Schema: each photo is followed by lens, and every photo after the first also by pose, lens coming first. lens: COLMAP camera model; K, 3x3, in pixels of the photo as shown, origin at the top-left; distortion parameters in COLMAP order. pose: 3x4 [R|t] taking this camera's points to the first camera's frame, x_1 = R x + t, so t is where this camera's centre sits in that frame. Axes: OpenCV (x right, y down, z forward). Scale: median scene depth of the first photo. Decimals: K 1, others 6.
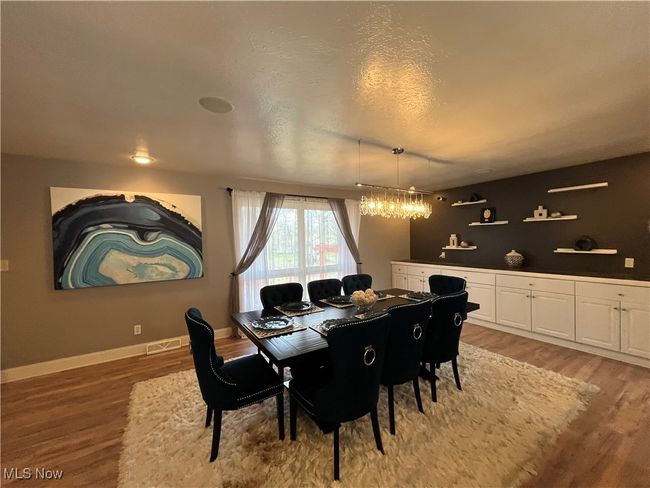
lens RADIAL K [[259.5, 0, 325.3], [0, 259.5, 247.0], [0, 0, 1]] dist [-0.003812, -0.000277]
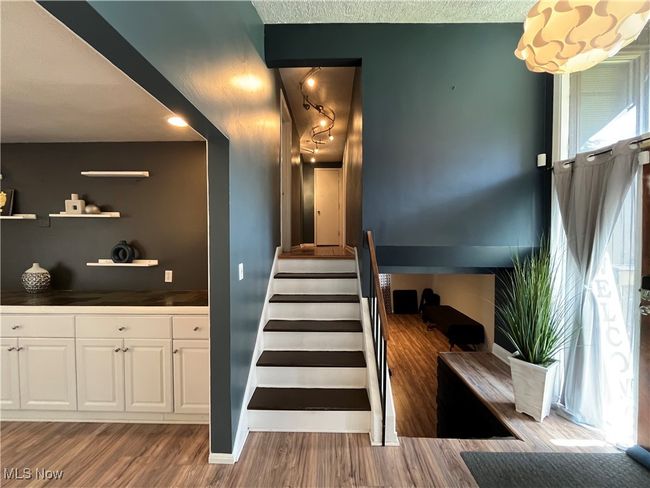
lens RADIAL K [[259.5, 0, 324.8], [0, 259.5, 245.8], [0, 0, 1]] dist [-0.003812, -0.000277]
pose [[0.562146, -0.002310, 0.827035, 0.709453], [0.010718, 0.999932, -0.004492, -0.021904], [-0.826969, 0.011389, 0.562133, 0.134552]]
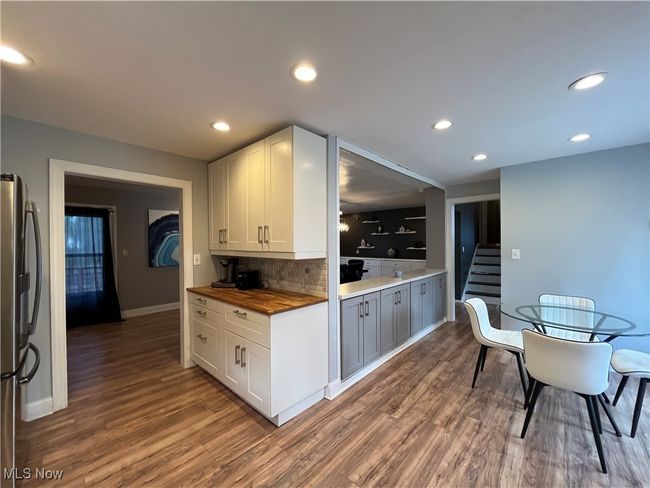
lens RADIAL K [[259.5, 0, 322.9], [0, 259.5, 245.1], [0, 0, 1]] dist [-0.003812, -0.000277]
pose [[0.967711, 0.010225, 0.251855, -0.277639], [-0.004156, 0.999688, -0.024617, 0.043954], [-0.252029, 0.022776, 0.967452, -0.838024]]
